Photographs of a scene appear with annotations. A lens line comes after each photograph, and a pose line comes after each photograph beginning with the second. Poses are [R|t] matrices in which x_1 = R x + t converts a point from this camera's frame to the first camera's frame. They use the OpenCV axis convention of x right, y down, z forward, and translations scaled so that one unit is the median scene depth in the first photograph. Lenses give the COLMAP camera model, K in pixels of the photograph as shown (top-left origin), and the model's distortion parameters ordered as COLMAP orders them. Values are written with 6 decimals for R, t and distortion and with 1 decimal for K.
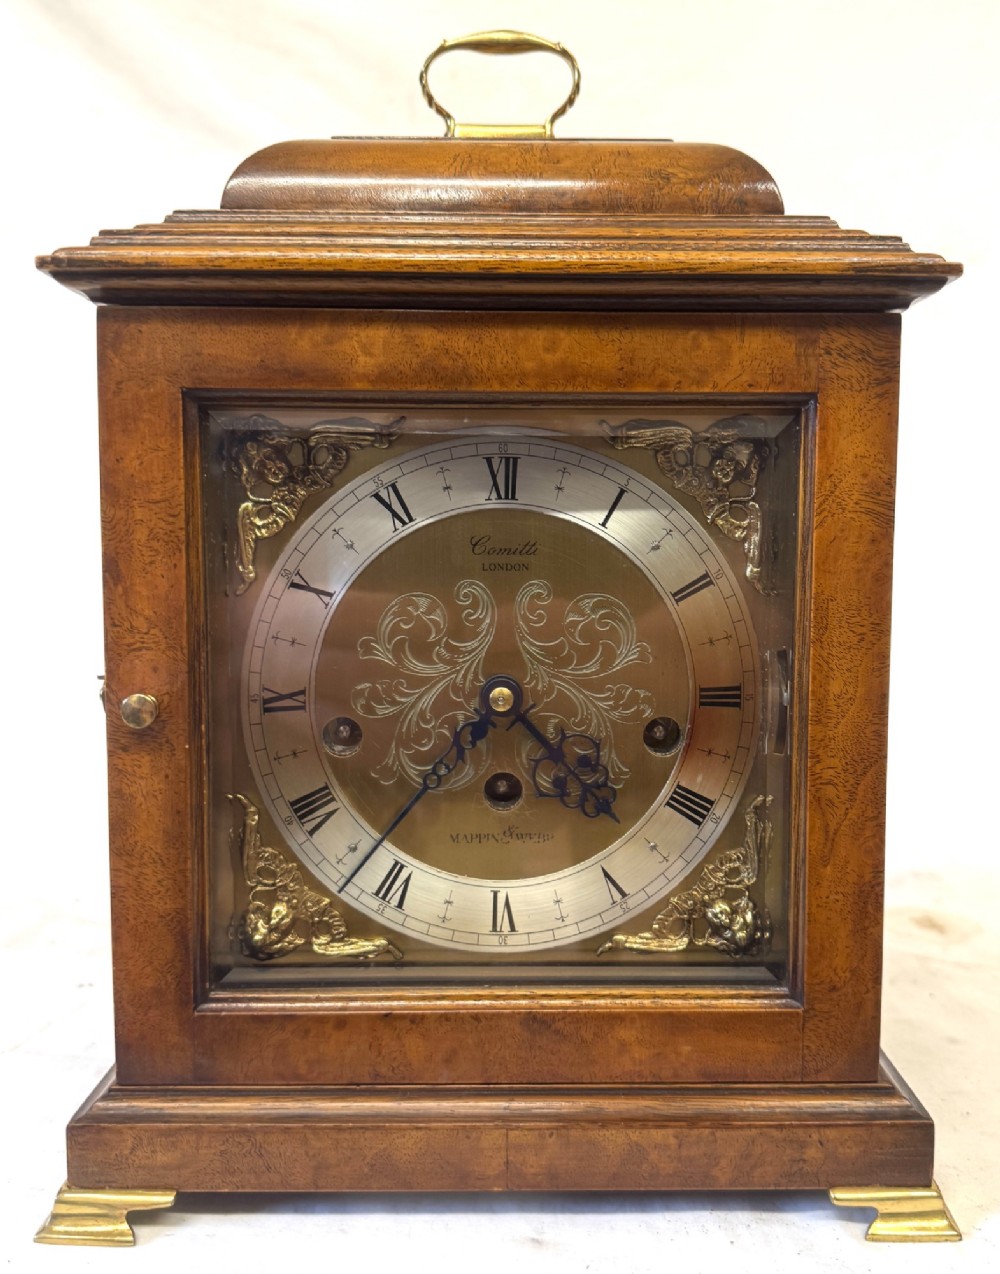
lens RADIAL K [[1230.8, 0, 495.9], [0, 1230.8, 637.7], [0, 0, 1]] dist [0.042258, -0.054628]
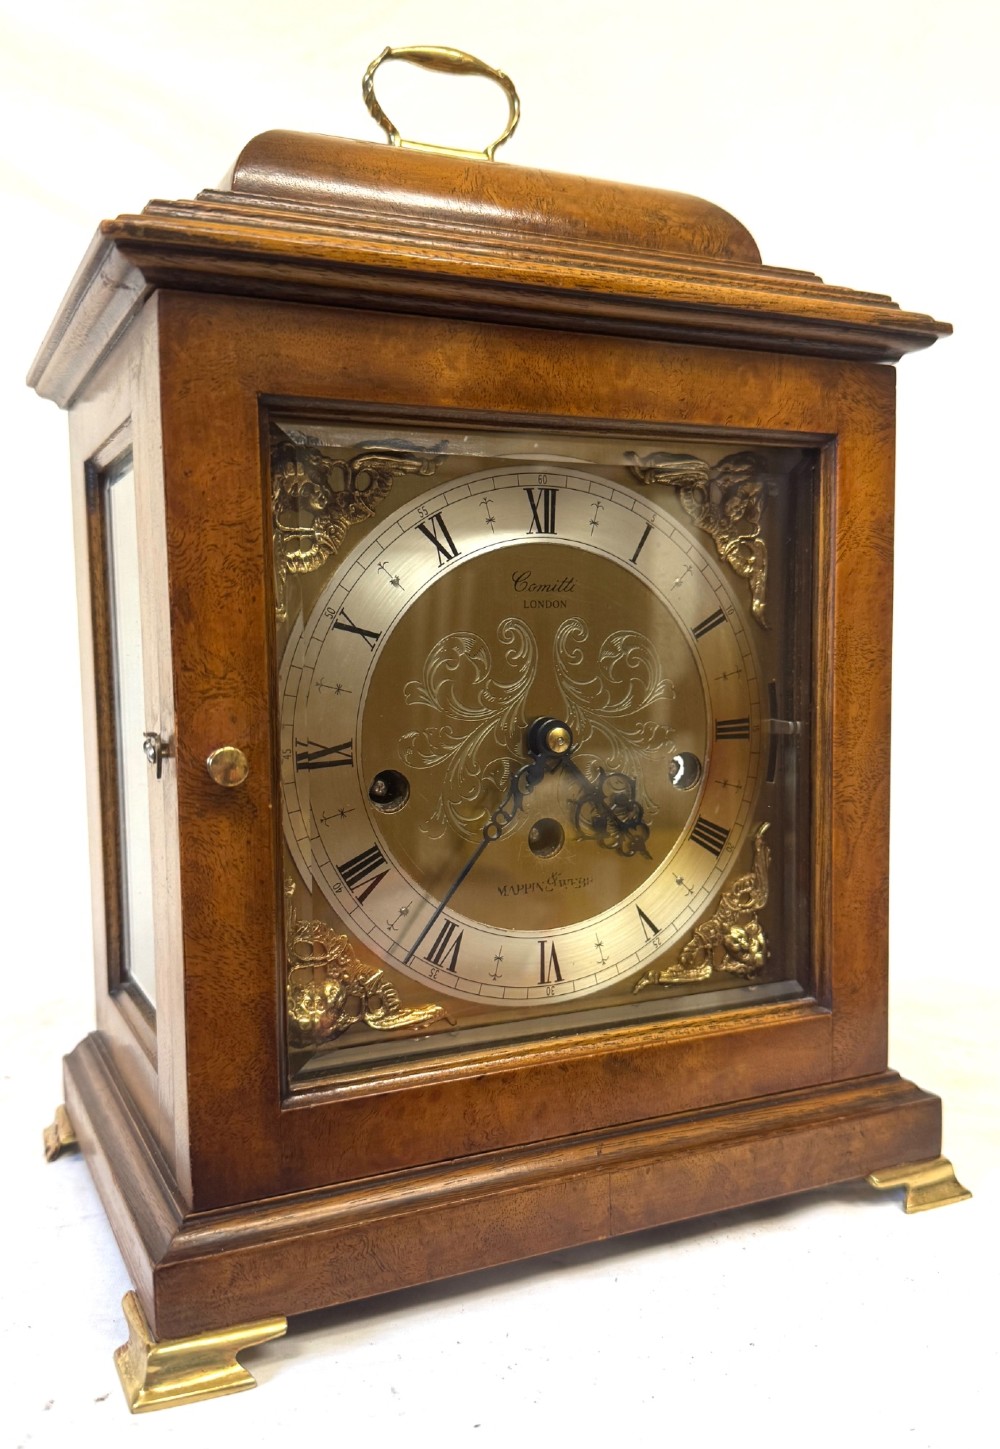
lens RADIAL K [[1284.7, 0, 524.3], [0, 1284.7, 747.6], [0, 0, 1]] dist [0.045792, -0.015553]
pose [[0.910563, -0.052302, 0.410048, -0.444590], [0.051857, 0.998580, 0.012214, 0.043501], [-0.410105, 0.010142, 0.911982, 0.090969]]
